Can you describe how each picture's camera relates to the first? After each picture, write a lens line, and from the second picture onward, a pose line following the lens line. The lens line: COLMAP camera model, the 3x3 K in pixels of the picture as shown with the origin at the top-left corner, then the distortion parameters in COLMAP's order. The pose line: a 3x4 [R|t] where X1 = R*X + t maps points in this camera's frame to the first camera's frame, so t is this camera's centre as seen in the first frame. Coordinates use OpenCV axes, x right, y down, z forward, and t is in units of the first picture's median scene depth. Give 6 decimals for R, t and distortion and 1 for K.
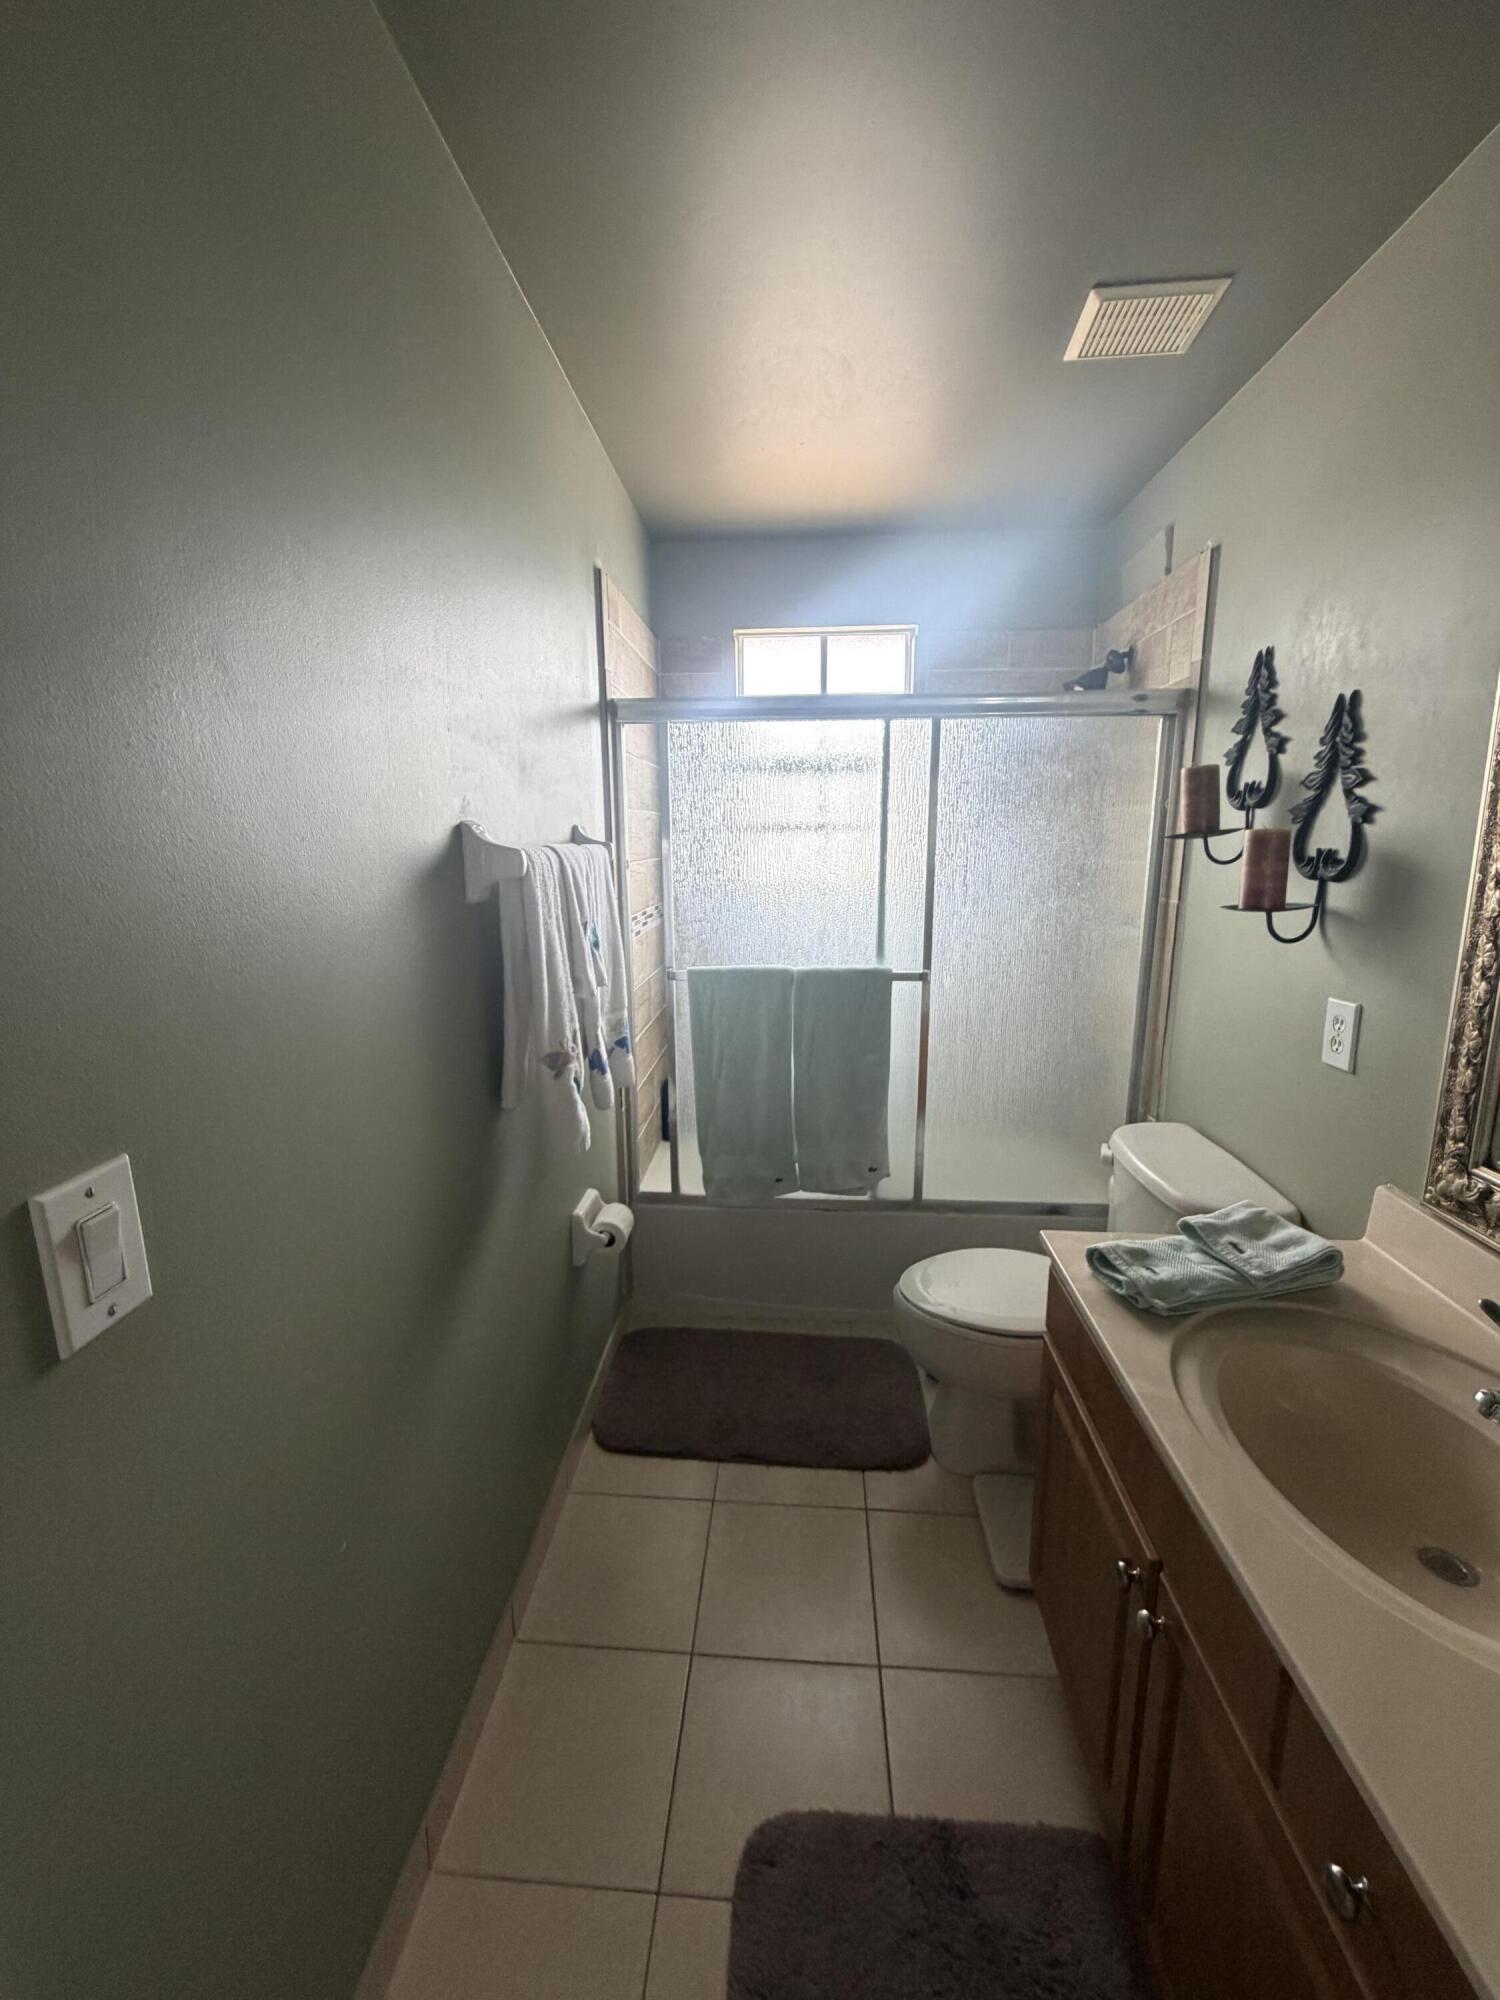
lens RADIAL K [[797.1, 0, 751.0], [0, 797.1, 990.8], [0, 0, 1]] dist [0.001715, -0.000084]
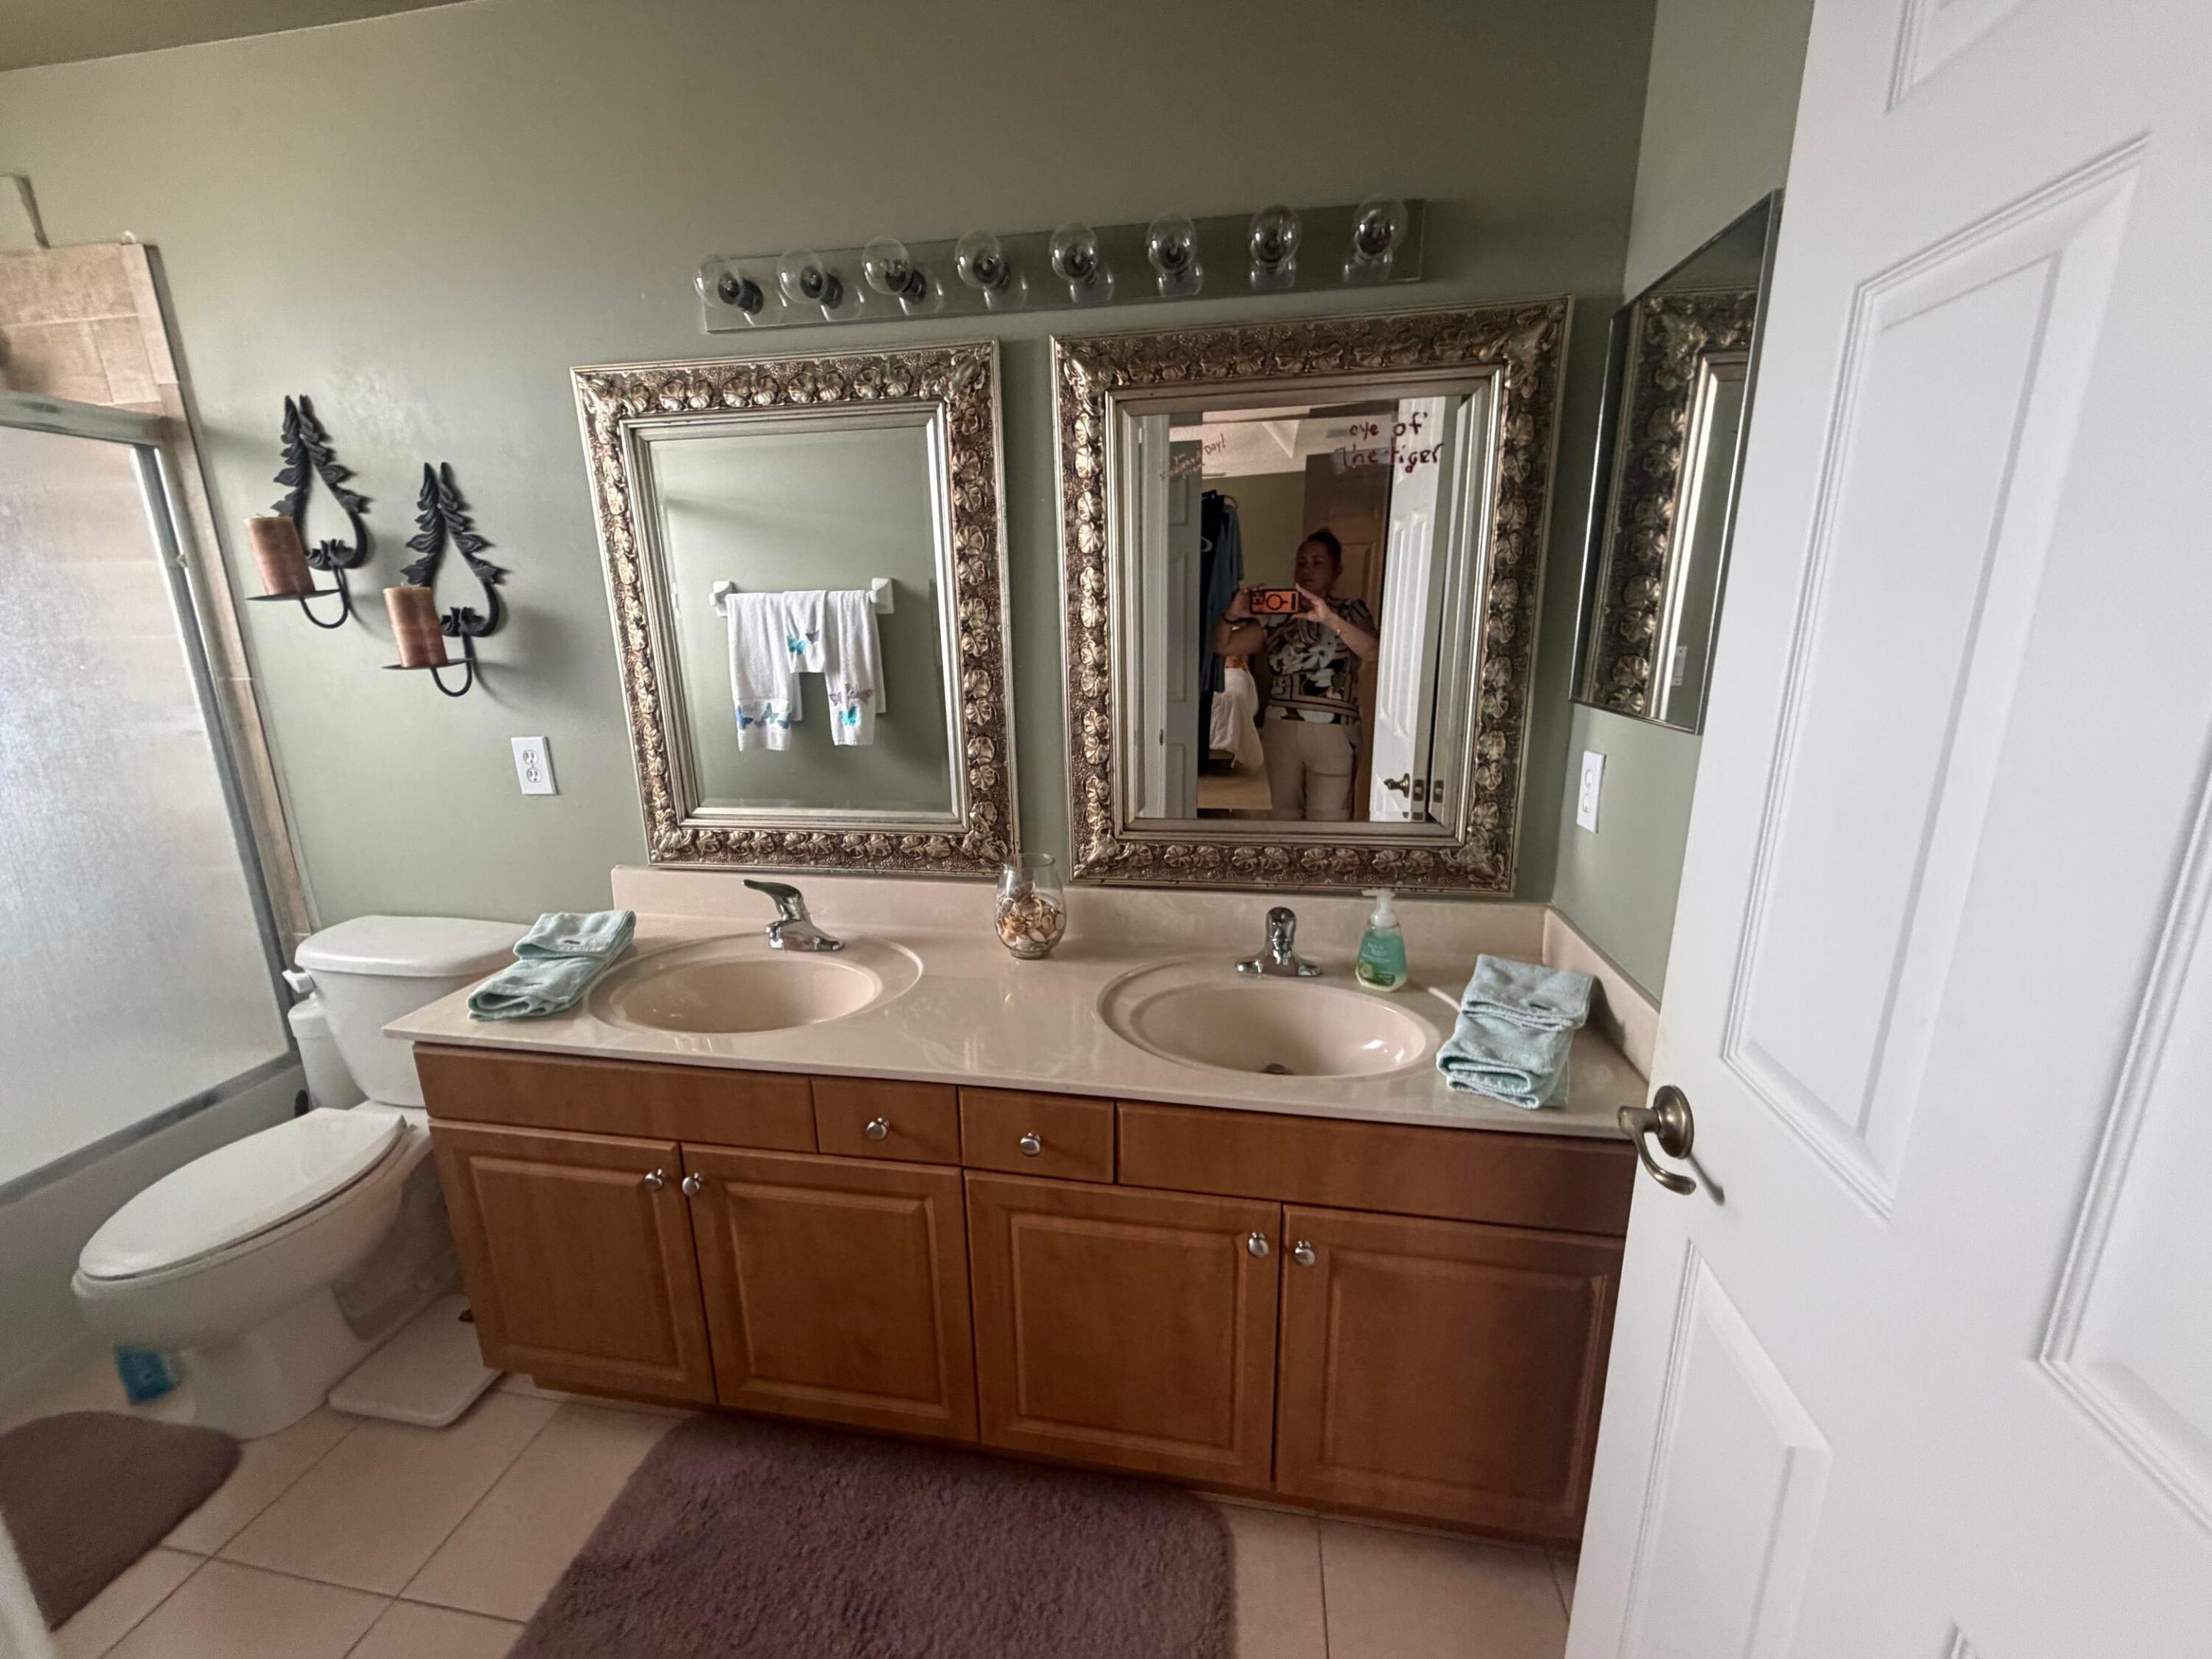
lens RADIAL K [[881.6, 0, 1102.2], [0, 881.6, 830.5], [0, 0, 1]] dist [0.001715, -0.000084]
pose [[0.099737, -0.242905, 0.964909, -0.475016], [0.201342, 0.954610, 0.219501, 0.029768], [-0.974430, 0.172384, 0.144117, 0.012789]]
